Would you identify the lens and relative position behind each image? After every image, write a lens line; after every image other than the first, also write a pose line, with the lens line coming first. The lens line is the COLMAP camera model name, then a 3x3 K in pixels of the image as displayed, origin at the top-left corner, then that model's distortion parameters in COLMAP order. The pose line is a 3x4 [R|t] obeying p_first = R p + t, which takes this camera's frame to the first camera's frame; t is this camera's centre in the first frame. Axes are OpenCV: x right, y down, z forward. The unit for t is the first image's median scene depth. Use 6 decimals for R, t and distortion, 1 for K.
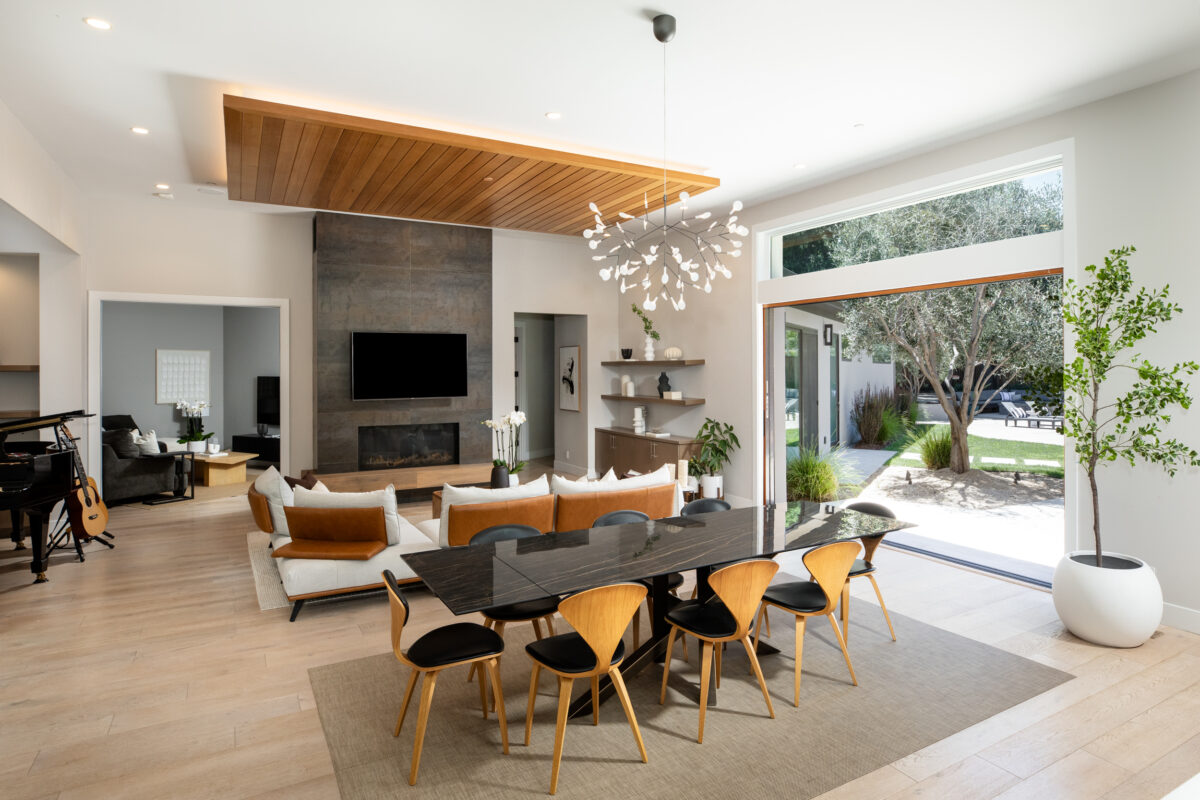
lens RADIAL K [[696.1, 0, 601.8], [0, 696.1, 357.2], [0, 0, 1]] dist [-0.002487, 0.001092]
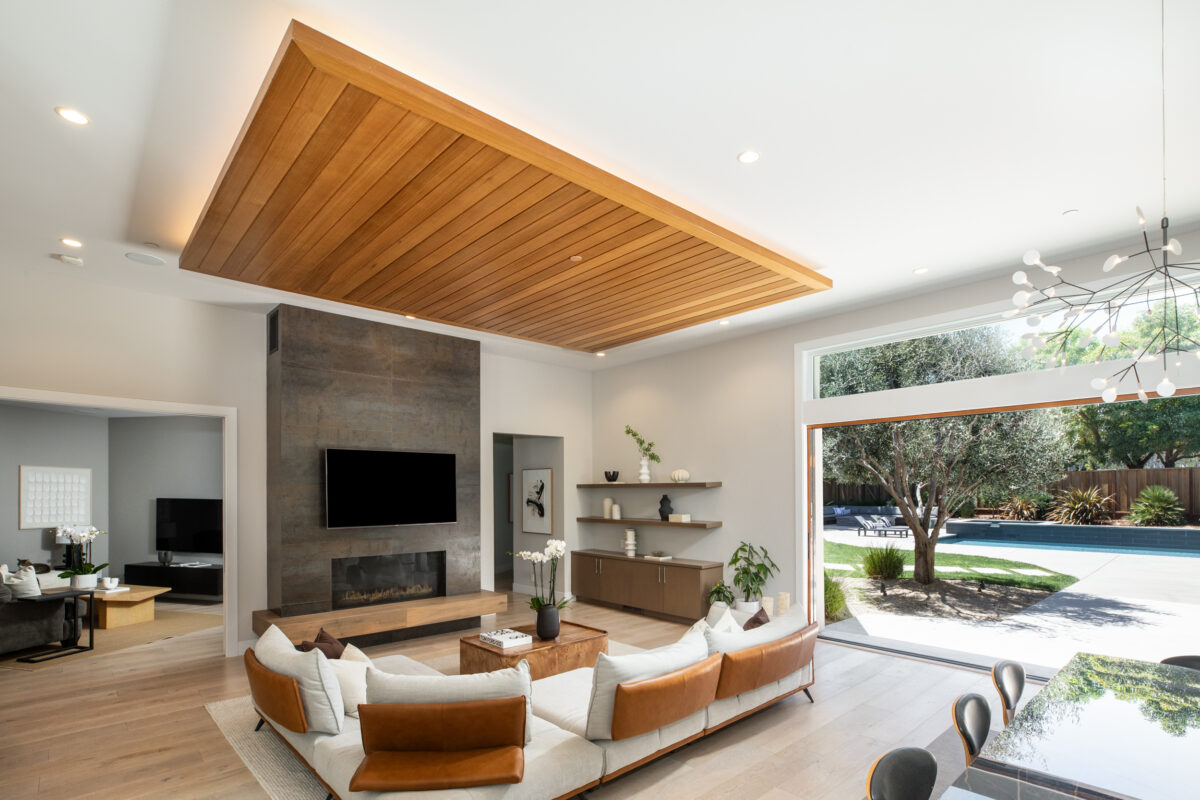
lens RADIAL K [[579.3, 0, 627.9], [0, 579.3, 483.2], [0, 0, 1]] dist [-0.013277, 0.002046]
pose [[0.965117, 0.004450, 0.261780, -0.173411], [-0.006553, 0.999953, 0.007161, -0.001435], [-0.261736, -0.008627, 0.965101, 0.205060]]
